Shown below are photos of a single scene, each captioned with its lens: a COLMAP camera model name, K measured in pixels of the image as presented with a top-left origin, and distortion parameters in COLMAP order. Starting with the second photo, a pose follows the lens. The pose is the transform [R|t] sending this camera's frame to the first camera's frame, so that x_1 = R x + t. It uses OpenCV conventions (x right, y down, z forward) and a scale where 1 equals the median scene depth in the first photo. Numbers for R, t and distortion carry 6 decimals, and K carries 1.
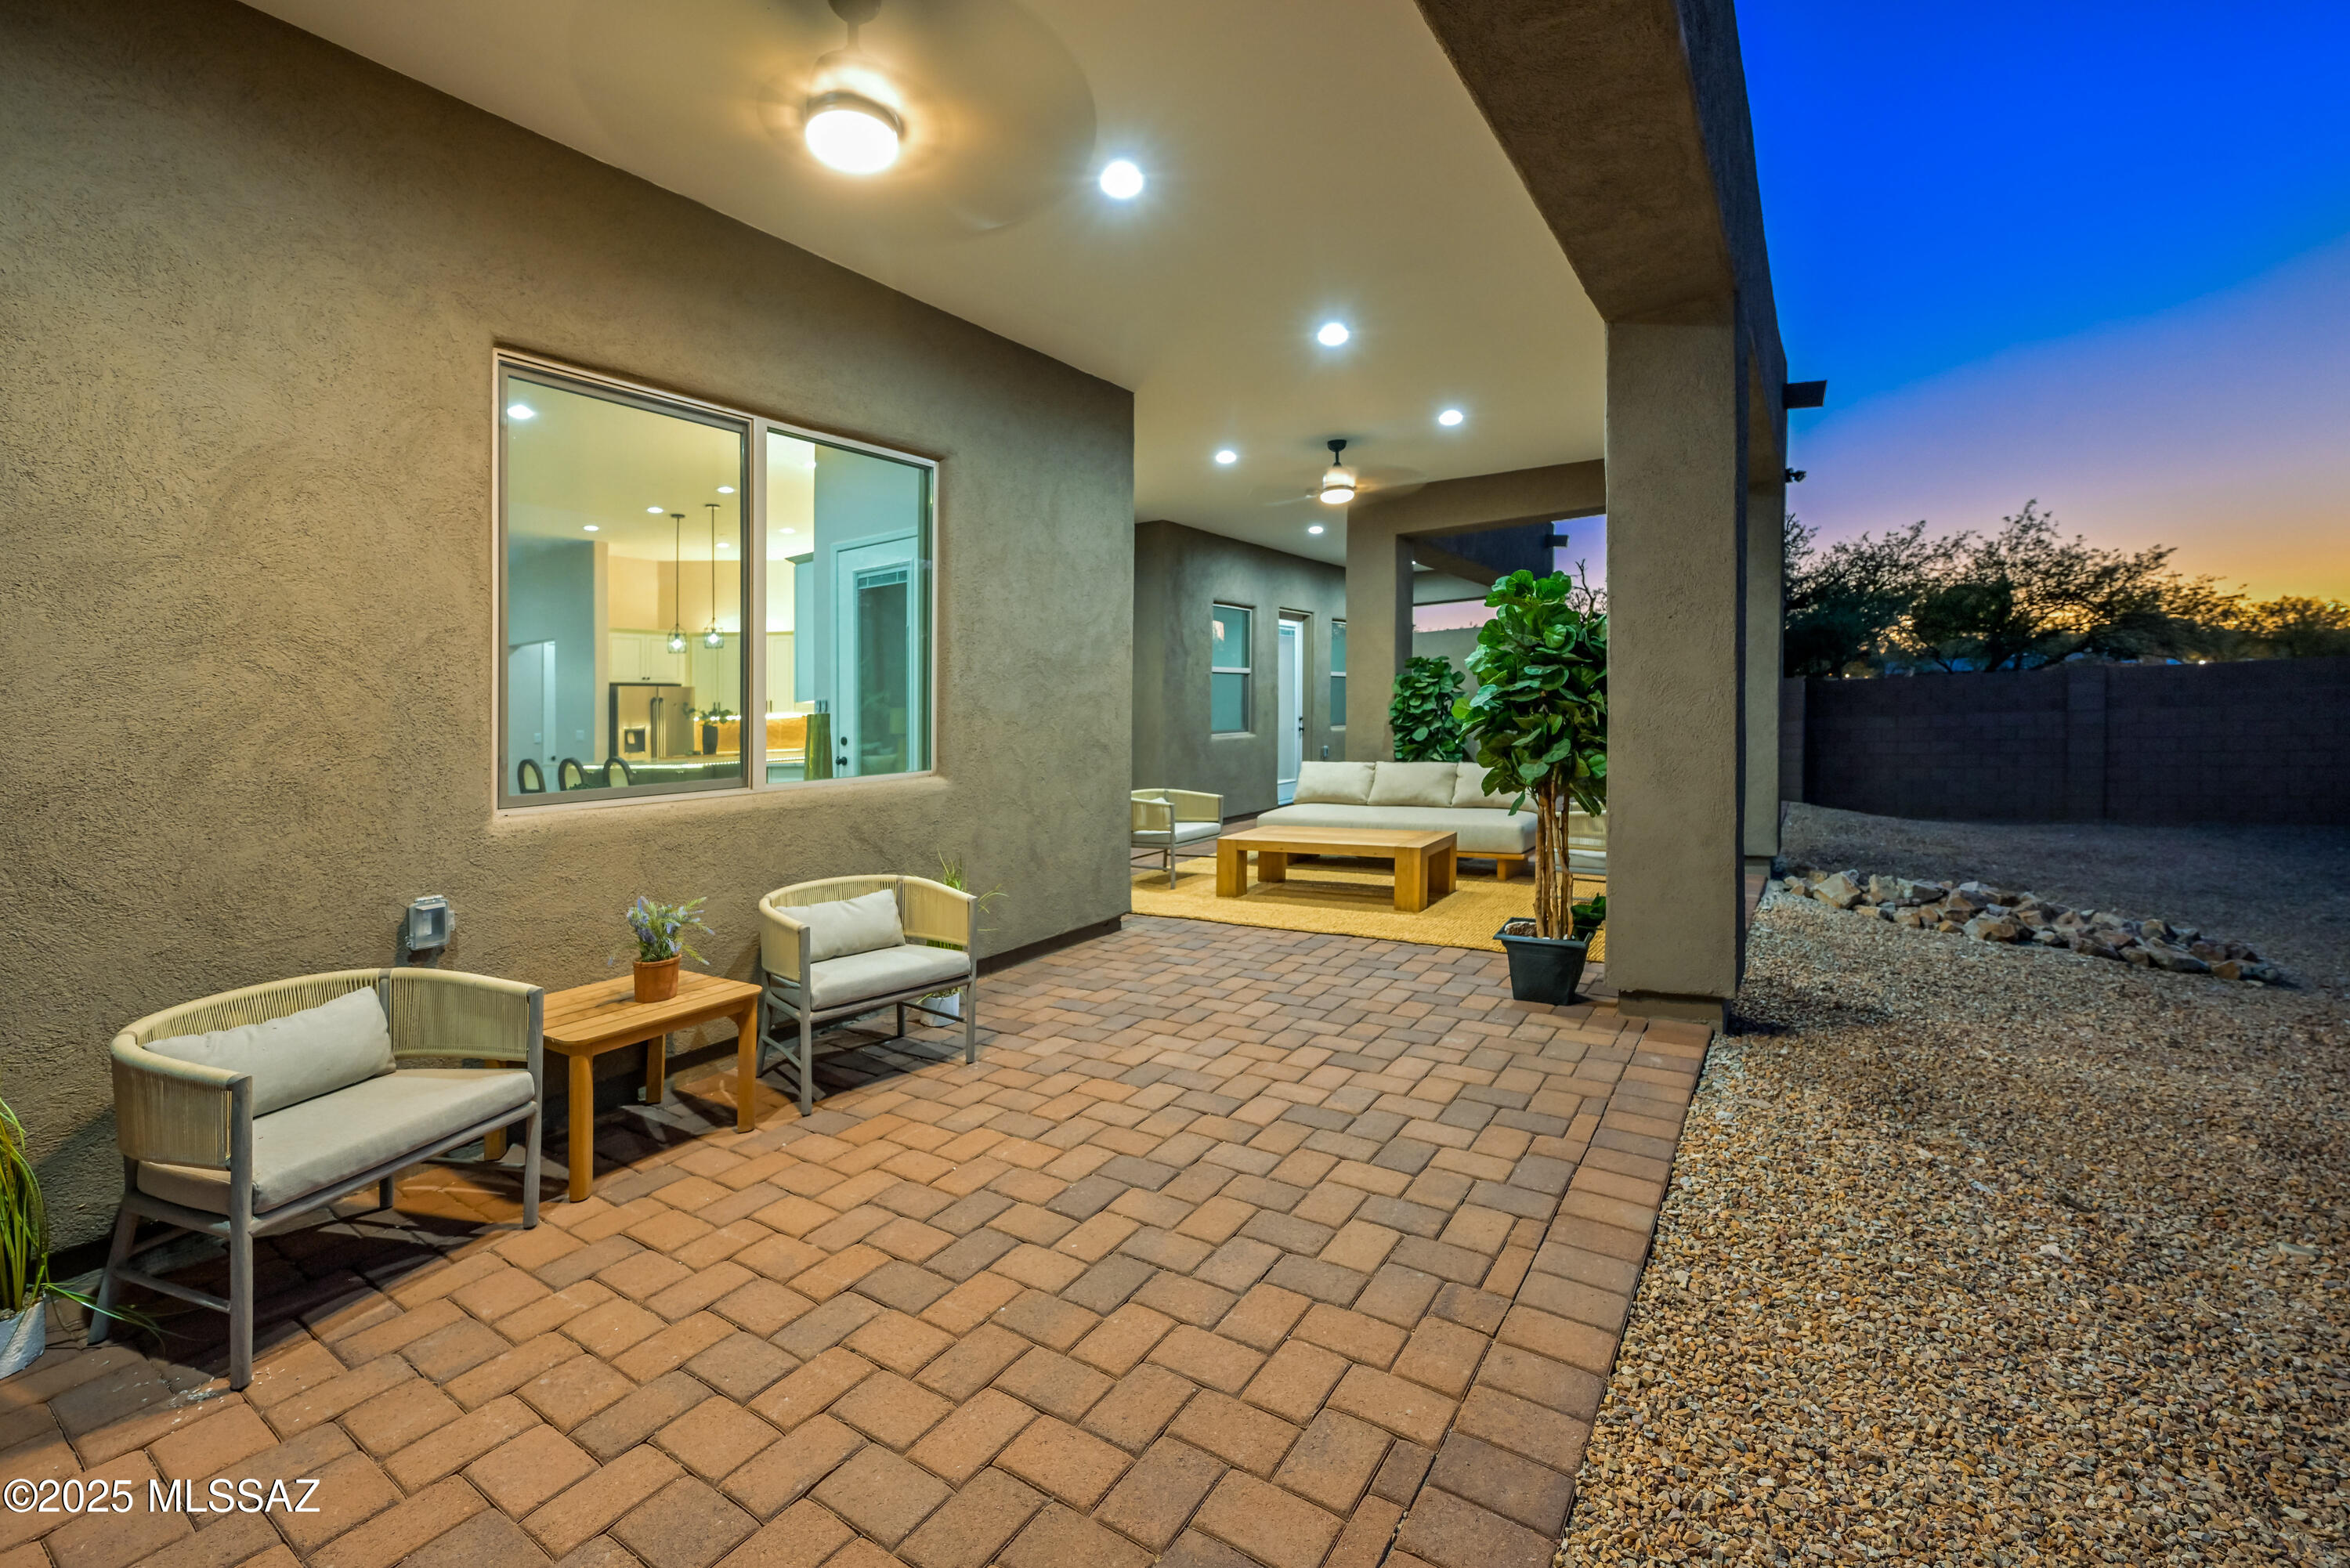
lens RADIAL K [[966.5, 0, 1207.5], [0, 966.5, 778.5], [0, 0, 1]] dist [0.000407, 0.000030]
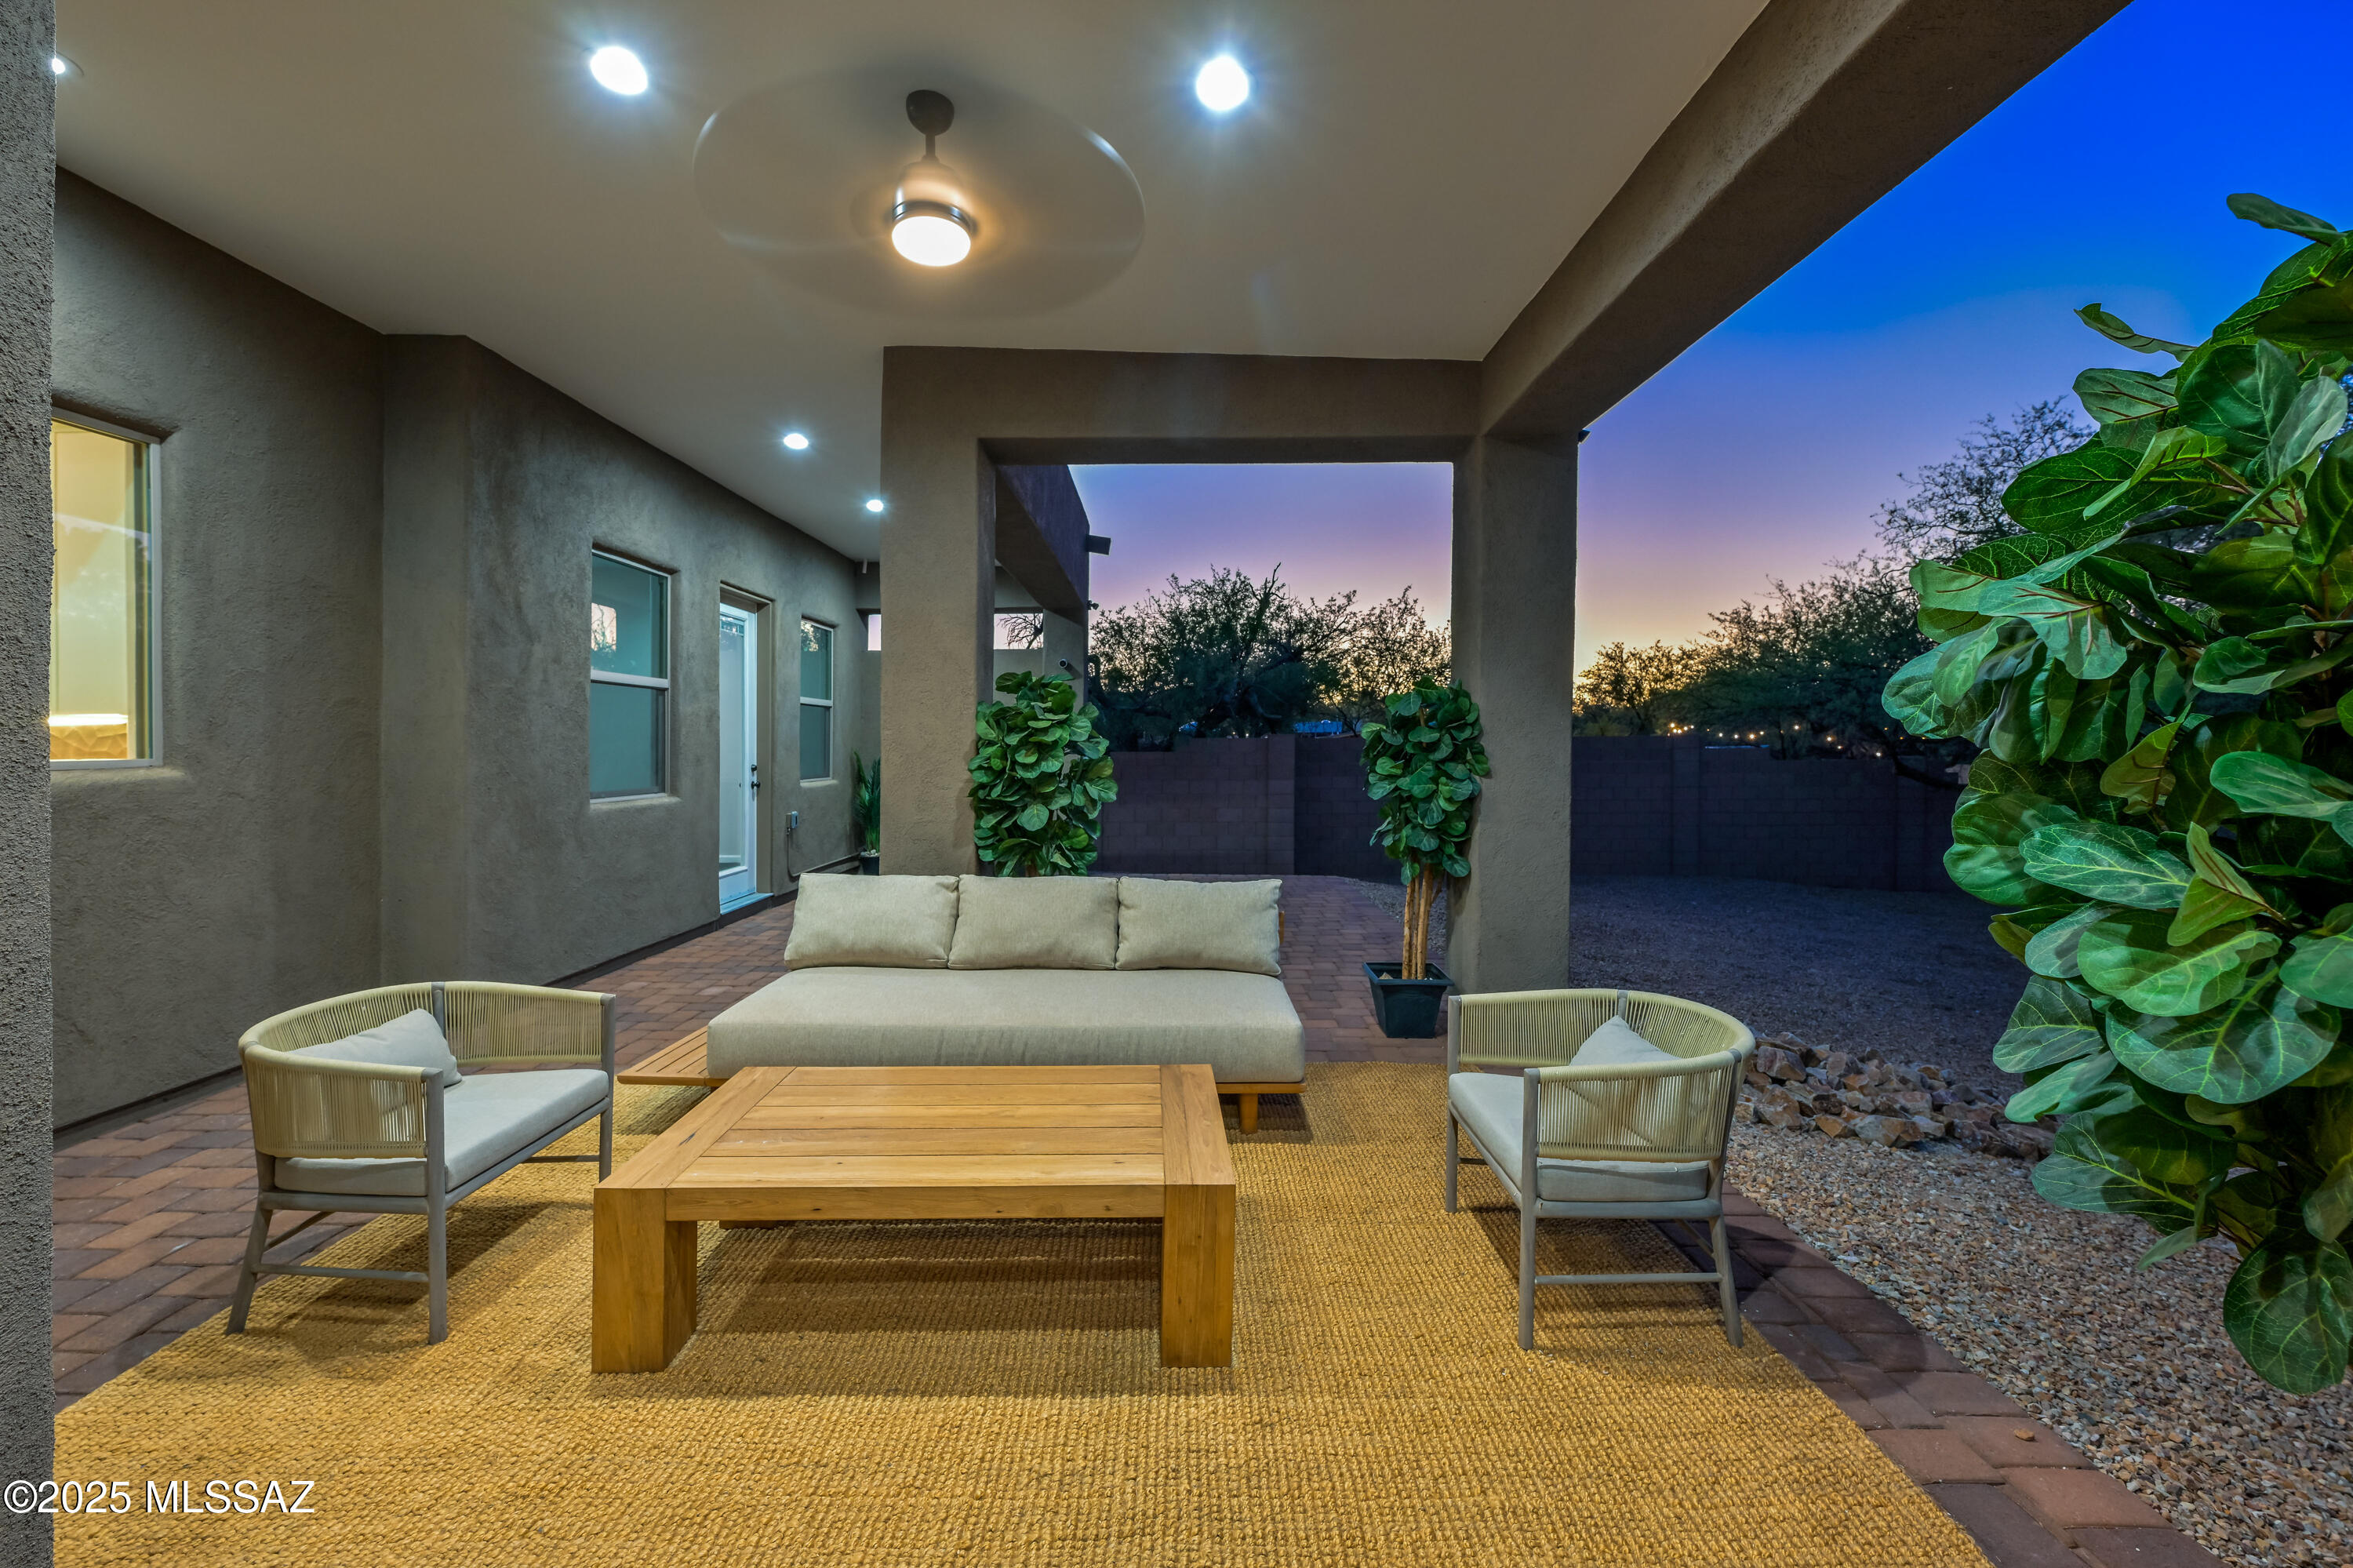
lens RADIAL K [[953.3, 0, 1095.4], [0, 953.3, 834.6], [0, 0, 1]] dist [0.001417, 0.000063]
pose [[0.886302, -0.005363, 0.463078, 0.007860], [-0.003547, 0.999825, 0.018367, -0.038759], [-0.463095, -0.017921, 0.886127, 0.436378]]
